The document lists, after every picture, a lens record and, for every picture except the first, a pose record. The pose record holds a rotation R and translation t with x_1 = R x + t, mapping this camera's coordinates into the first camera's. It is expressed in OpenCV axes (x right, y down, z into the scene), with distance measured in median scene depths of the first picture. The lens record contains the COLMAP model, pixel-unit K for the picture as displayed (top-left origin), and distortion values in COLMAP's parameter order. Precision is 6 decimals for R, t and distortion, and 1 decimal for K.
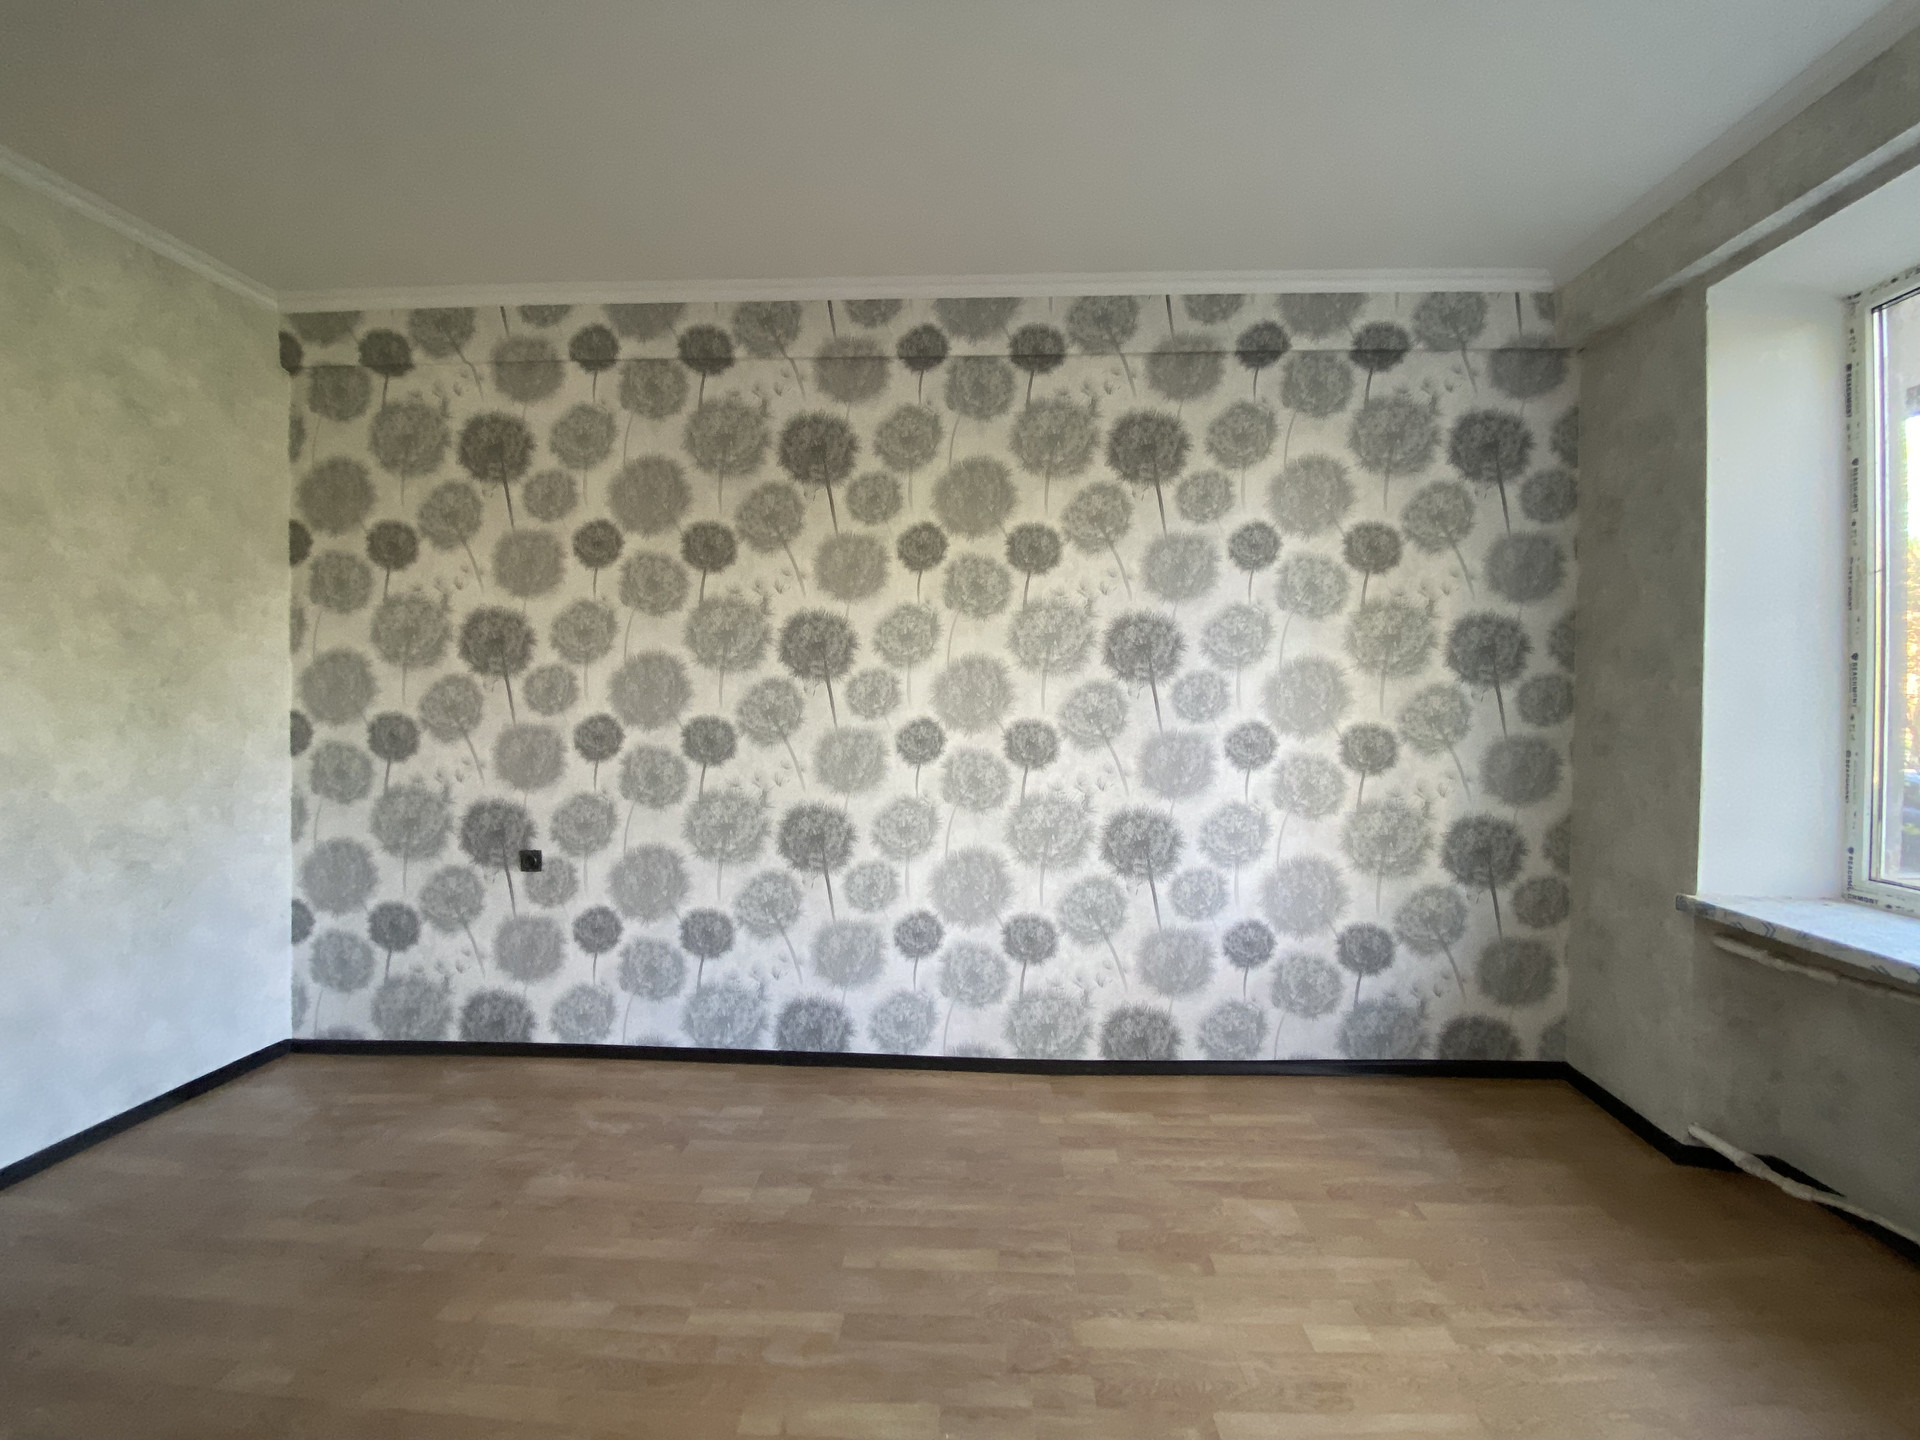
lens RADIAL K [[771.7, 0, 960.0], [0, 771.7, 720.0], [0, 0, 1]] dist [0.056002, -0.043468]
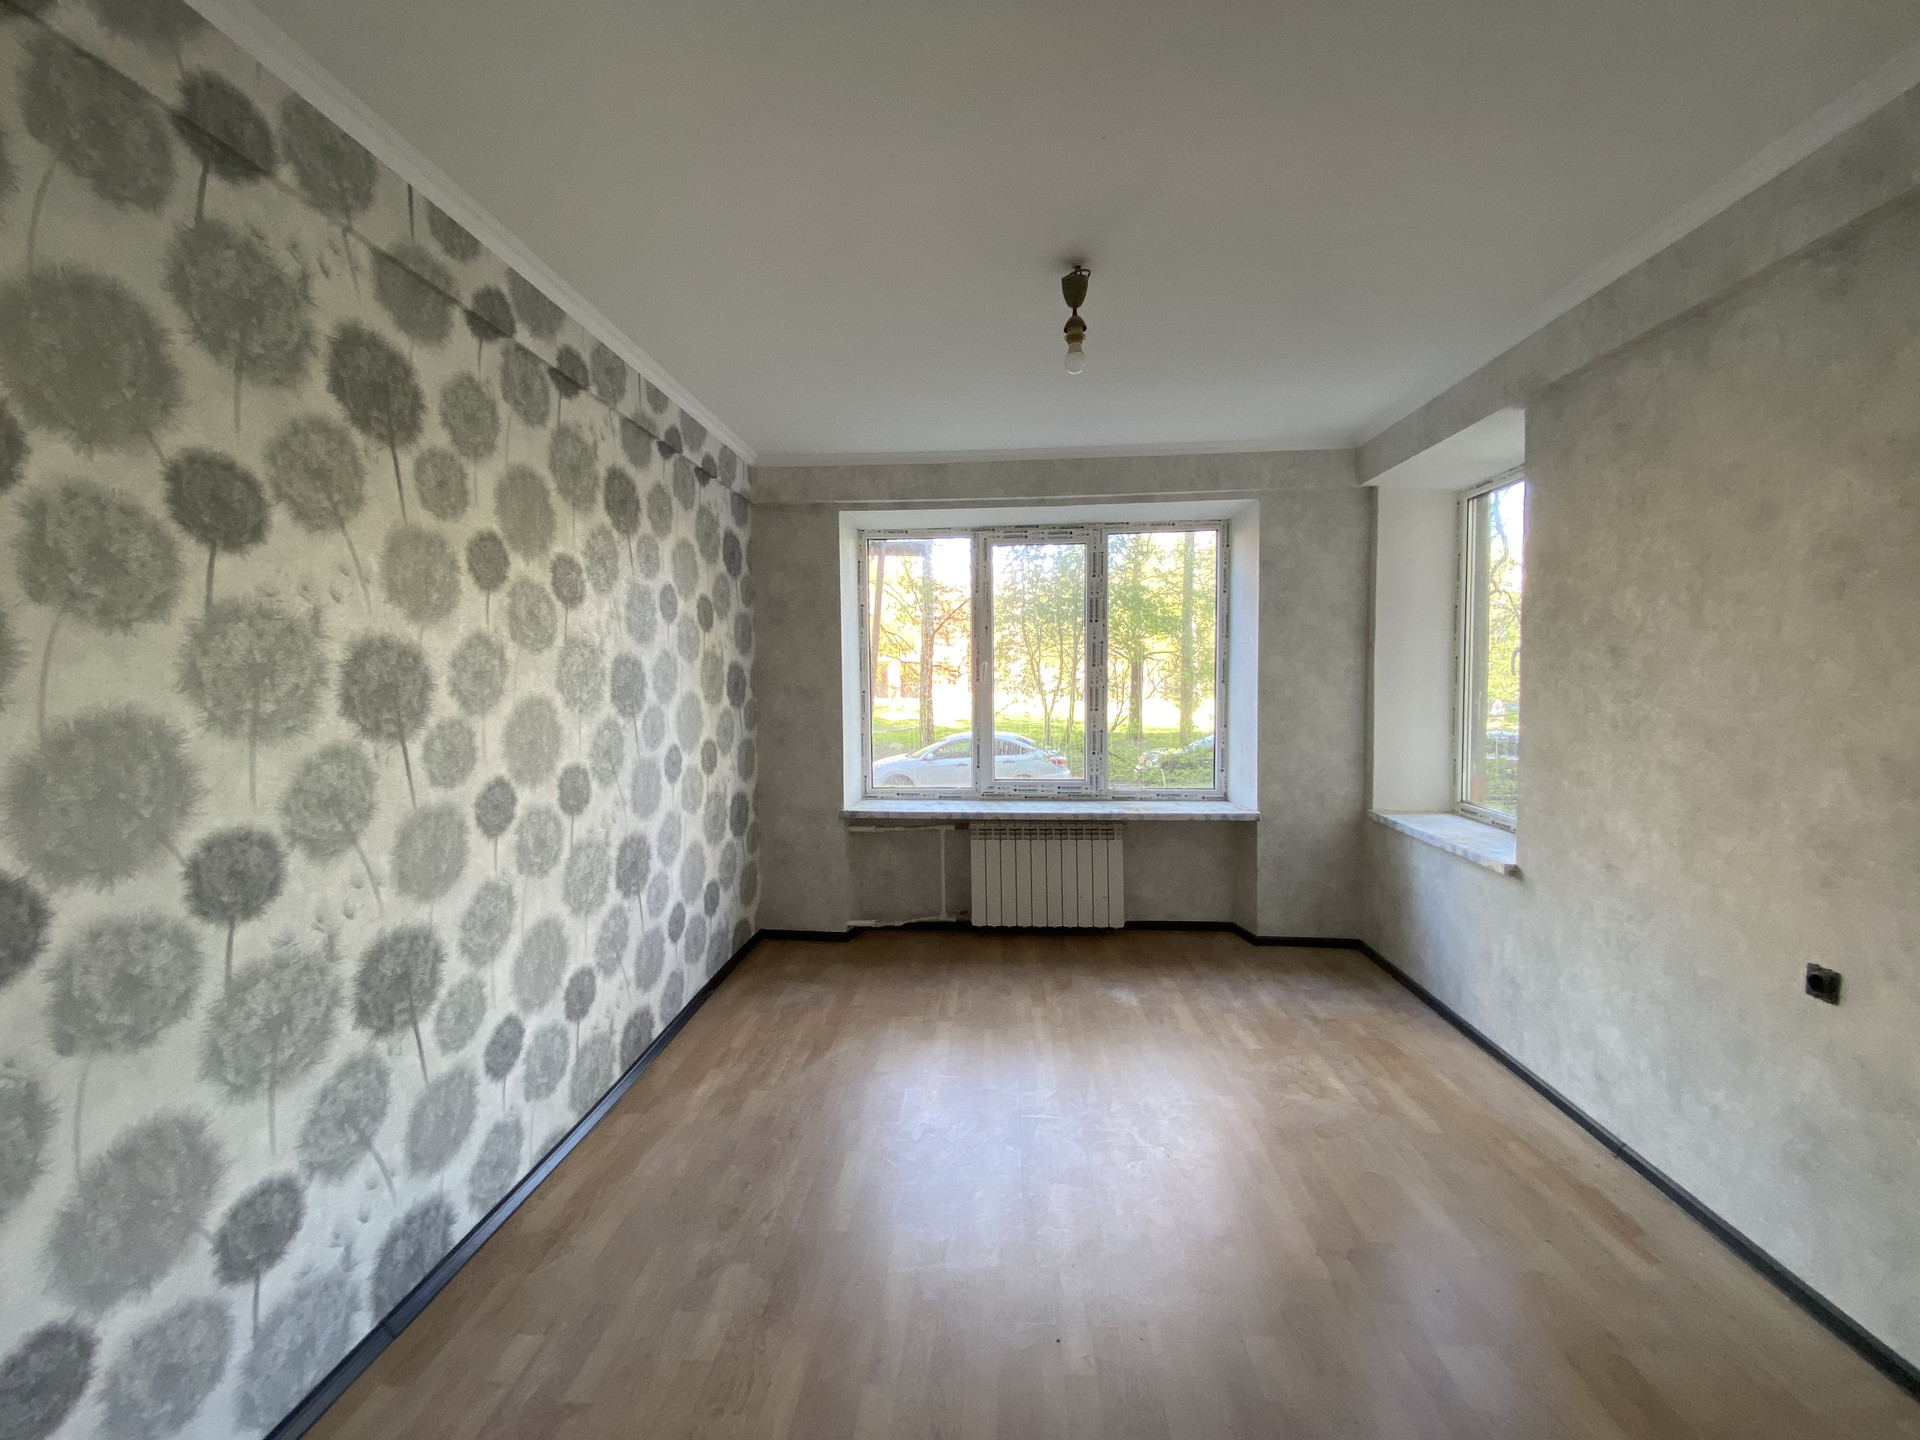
lens RADIAL K [[777.9, 0, 957.9], [0, 777.9, 718.4], [0, 0, 1]] dist [0.024070, -0.022492]
pose [[0.021206, -0.057510, 0.998120, -0.845982], [0.028790, 0.997965, 0.056889, -0.095866], [-0.999361, 0.027530, 0.022819, 0.510431]]
